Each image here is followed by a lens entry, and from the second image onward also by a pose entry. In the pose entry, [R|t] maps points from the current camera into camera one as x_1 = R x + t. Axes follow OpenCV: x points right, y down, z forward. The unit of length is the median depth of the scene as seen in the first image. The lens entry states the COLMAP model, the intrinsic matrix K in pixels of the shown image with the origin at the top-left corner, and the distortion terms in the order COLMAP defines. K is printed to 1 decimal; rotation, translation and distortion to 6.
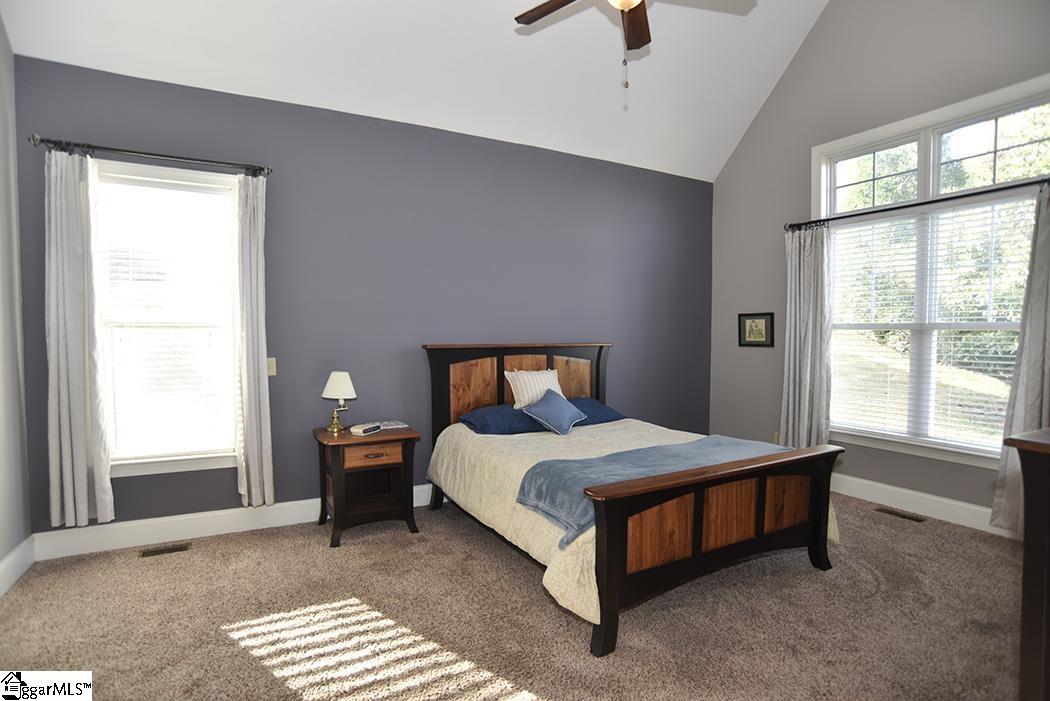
lens RADIAL K [[530.8, 0, 530.9], [0, 530.8, 350.1], [0, 0, 1]] dist [-0.044183, 0.003714]
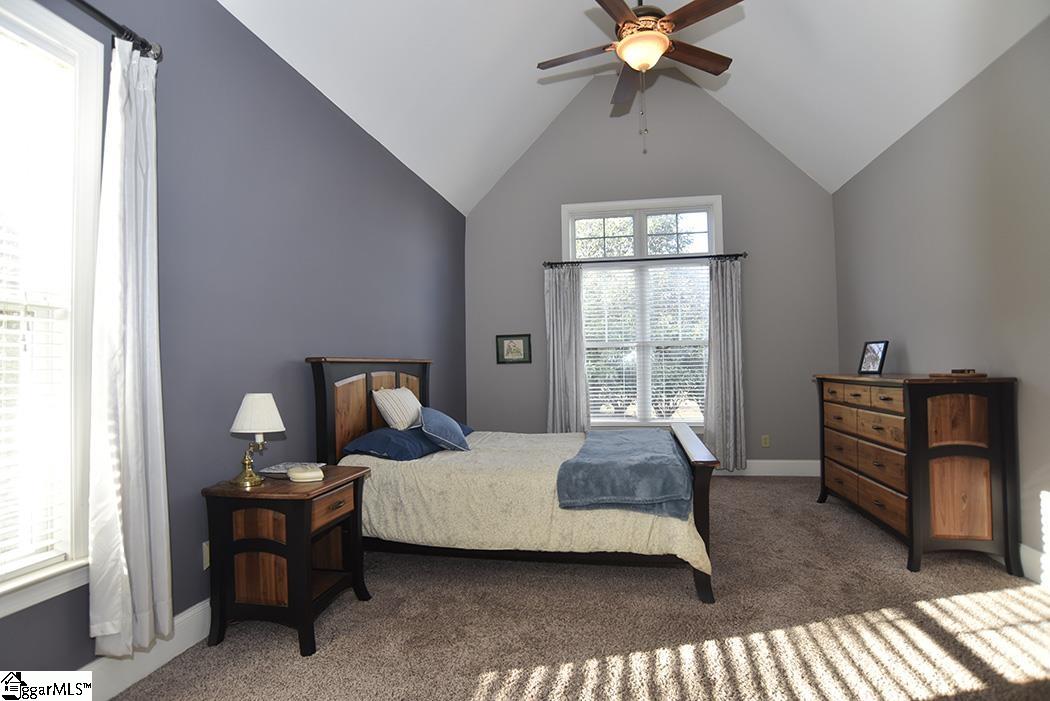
lens RADIAL K [[530.8, 0, 527.5], [0, 530.8, 353.7], [0, 0, 1]] dist [-0.044183, 0.003714]
pose [[0.649180, 0.004876, 0.760619, -0.530033], [0.045041, 0.997978, -0.044840, 0.030874], [-0.759300, 0.063369, 0.647648, 0.263246]]
